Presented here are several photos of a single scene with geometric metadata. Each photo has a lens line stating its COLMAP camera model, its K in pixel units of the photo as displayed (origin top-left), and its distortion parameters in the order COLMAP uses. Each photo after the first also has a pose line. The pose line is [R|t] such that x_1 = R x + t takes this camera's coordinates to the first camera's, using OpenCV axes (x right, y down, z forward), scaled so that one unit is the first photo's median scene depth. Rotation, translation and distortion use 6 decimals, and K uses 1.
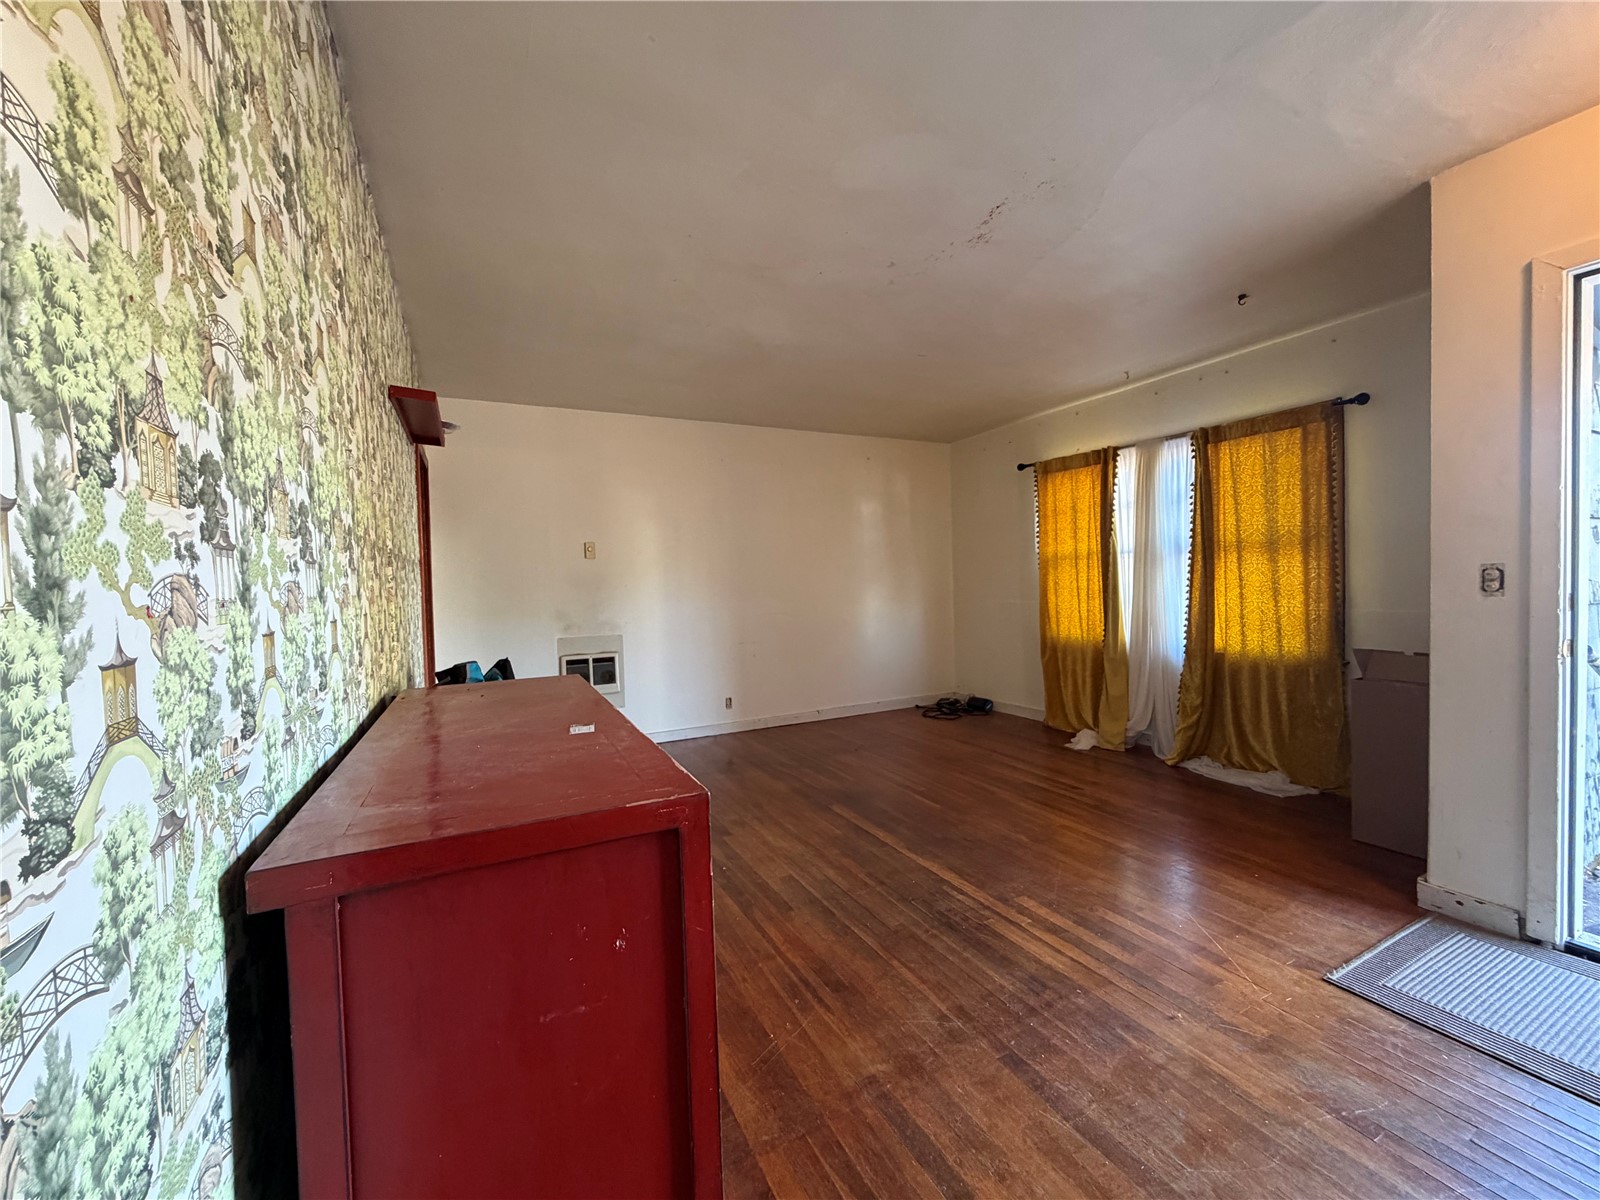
lens RADIAL K [[639.1, 0, 804.3], [0, 639.1, 599.5], [0, 0, 1]] dist [-0.002058, -0.000368]
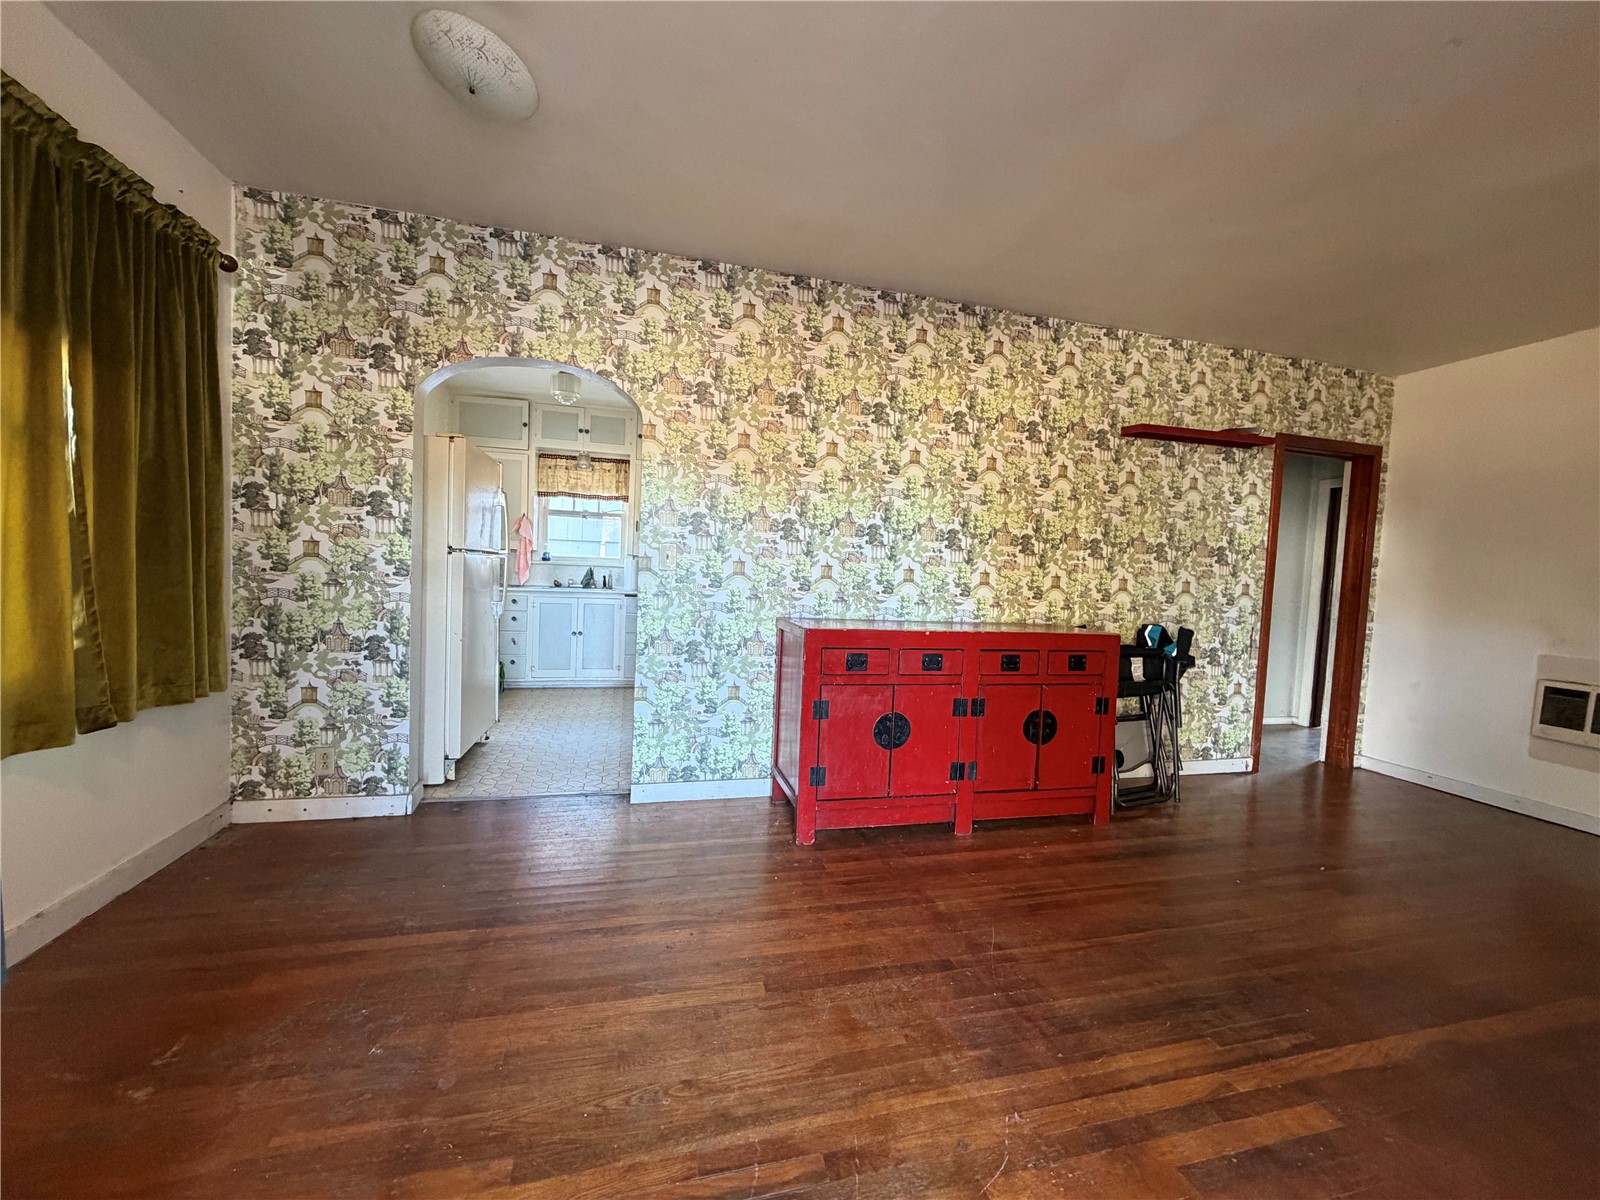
lens RADIAL K [[639.1, 0, 798.6], [0, 639.1, 603.1], [0, 0, 1]] dist [-0.002058, -0.000368]
pose [[-0.223824, 0.069626, -0.972139, 1.147308], [-0.062674, 0.994352, 0.085647, -0.018897], [0.972612, 0.080098, -0.218196, 0.724950]]
